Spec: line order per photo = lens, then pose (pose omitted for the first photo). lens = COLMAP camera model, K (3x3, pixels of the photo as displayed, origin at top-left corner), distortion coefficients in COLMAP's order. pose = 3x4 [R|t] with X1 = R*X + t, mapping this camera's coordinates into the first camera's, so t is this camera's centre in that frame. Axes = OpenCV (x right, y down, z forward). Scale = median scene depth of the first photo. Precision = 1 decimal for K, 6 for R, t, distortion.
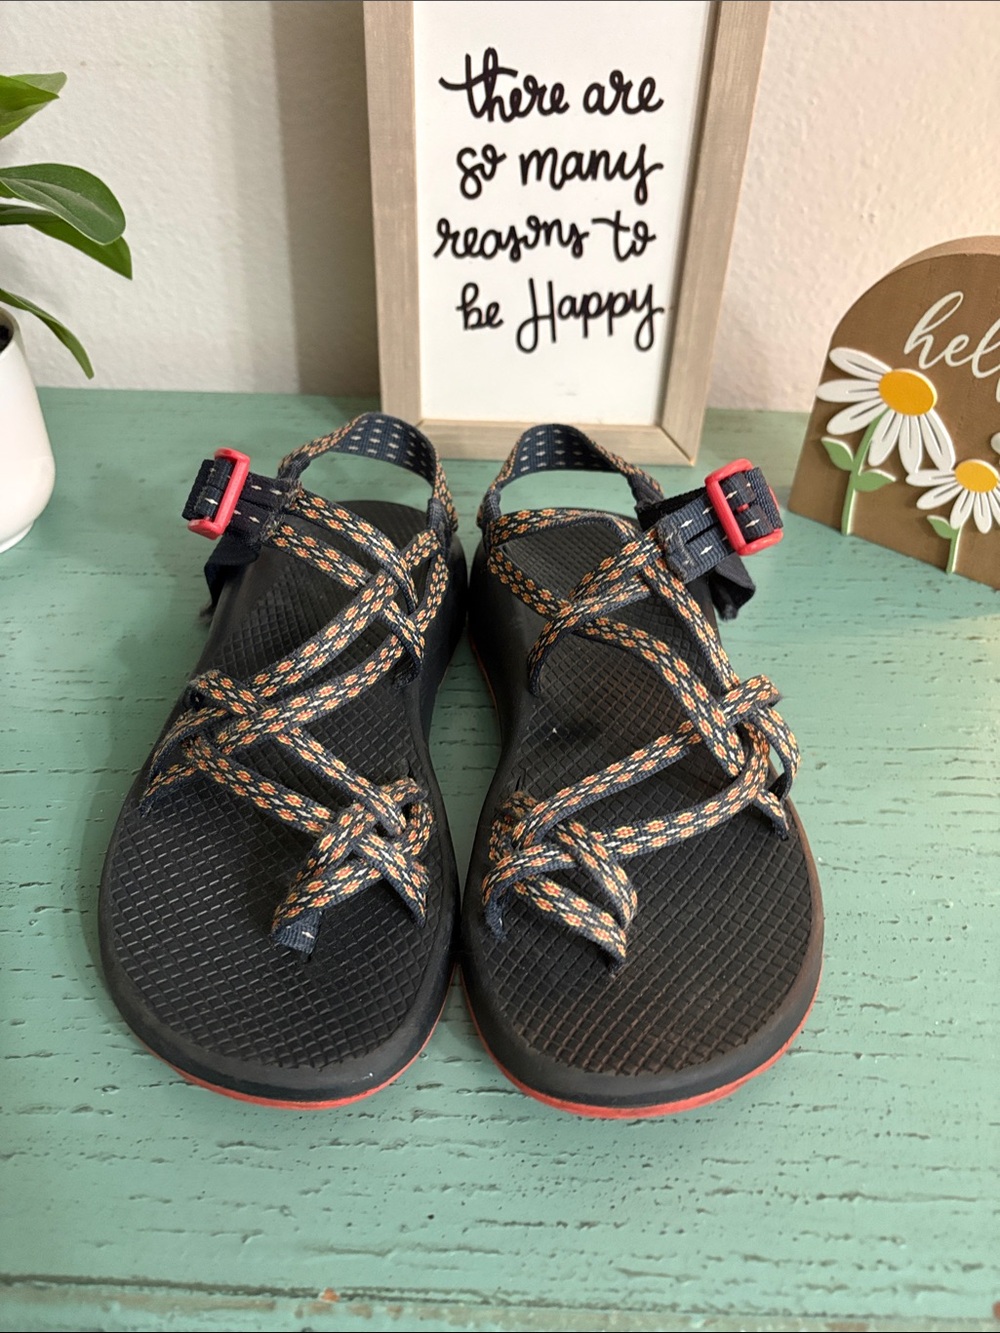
lens RADIAL K [[992.3, 0, 500.0], [0, 992.3, 666.5], [0, 0, 1]] dist [0.007977, 0.004621]
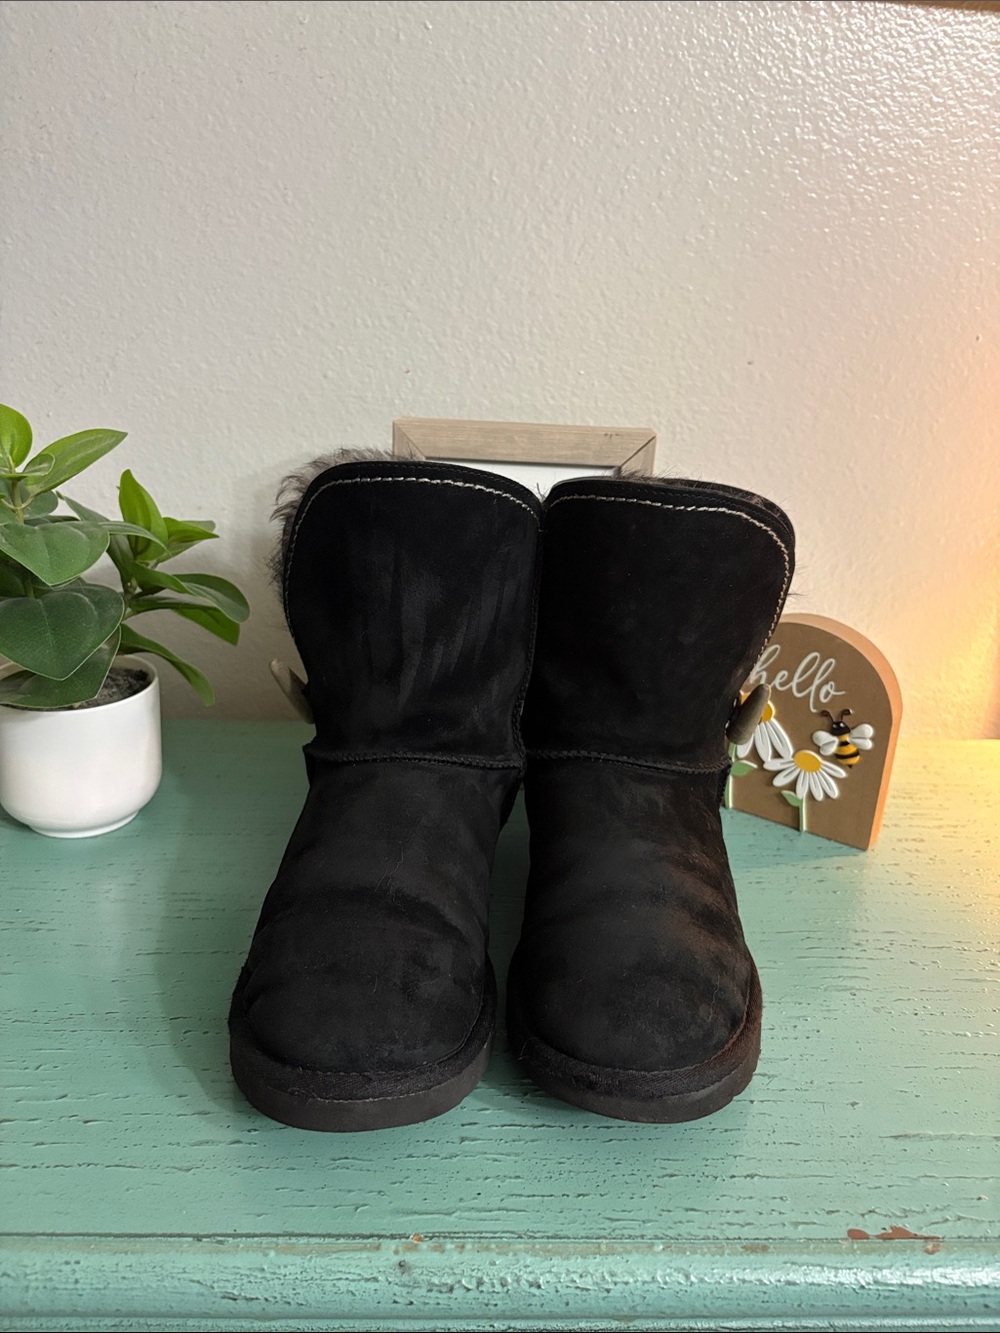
lens RADIAL K [[992.3, 0, 500.0], [0, 992.3, 666.5], [0, 0, 1]] dist [0.007977, 0.004621]
pose [[0.997343, -0.000336, 0.072851, -0.153993], [0.026907, 0.930983, -0.364068, 0.376960], [-0.067701, 0.365061, 0.928519, -0.721504]]
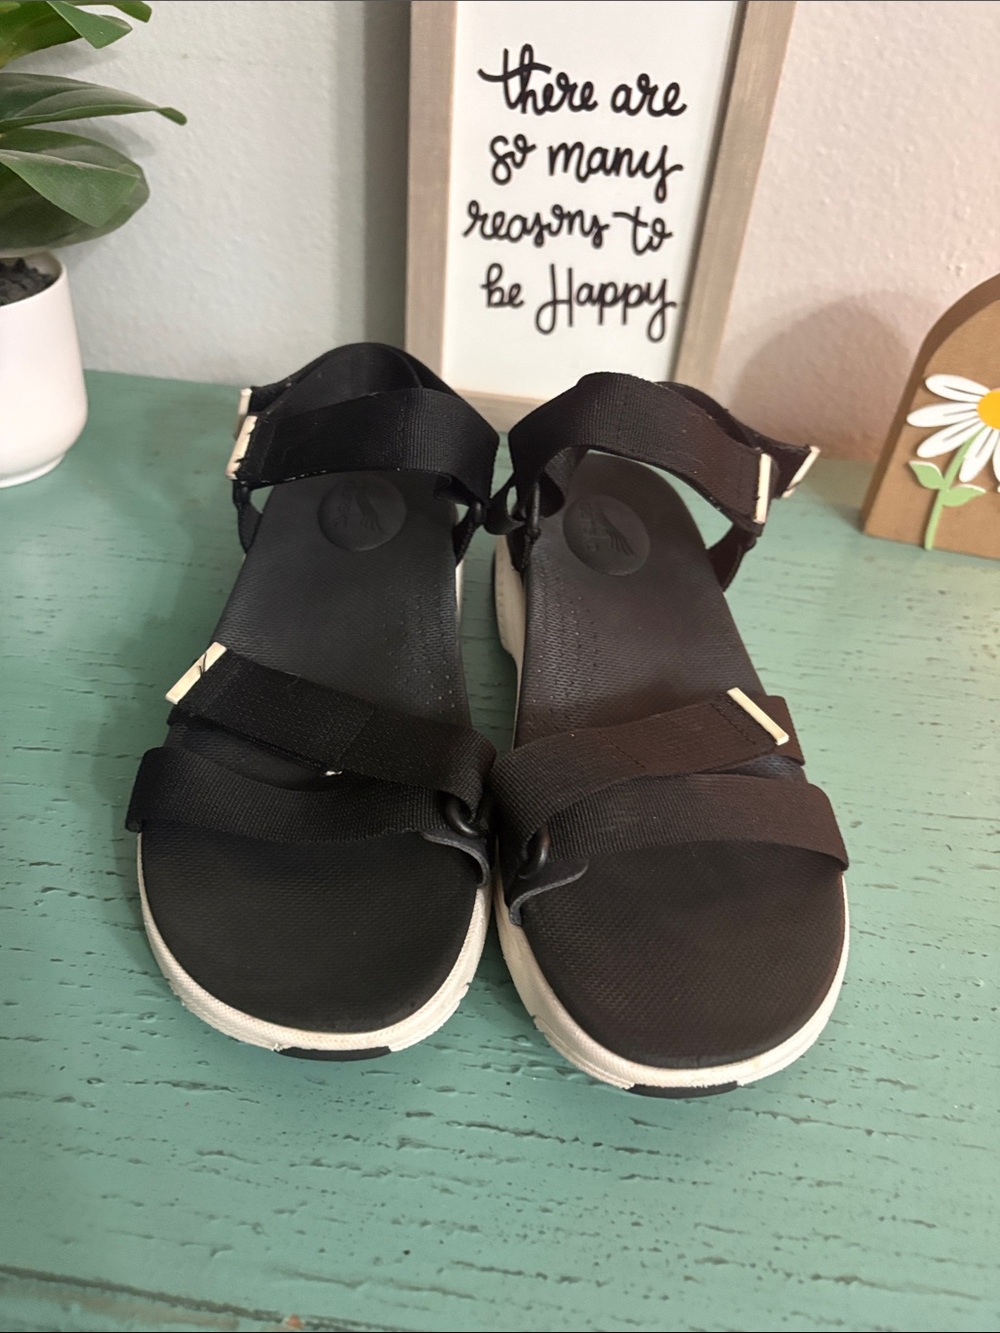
lens RADIAL K [[1019.4, 0, 506.0], [0, 1019.4, 653.0], [0, 0, 1]] dist [0.003508, 0.030326]
pose [[0.994564, 0.097507, -0.036530, 0.005665], [-0.098844, 0.994423, -0.036779, 0.005946], [0.032740, 0.040189, 0.998656, -0.006245]]
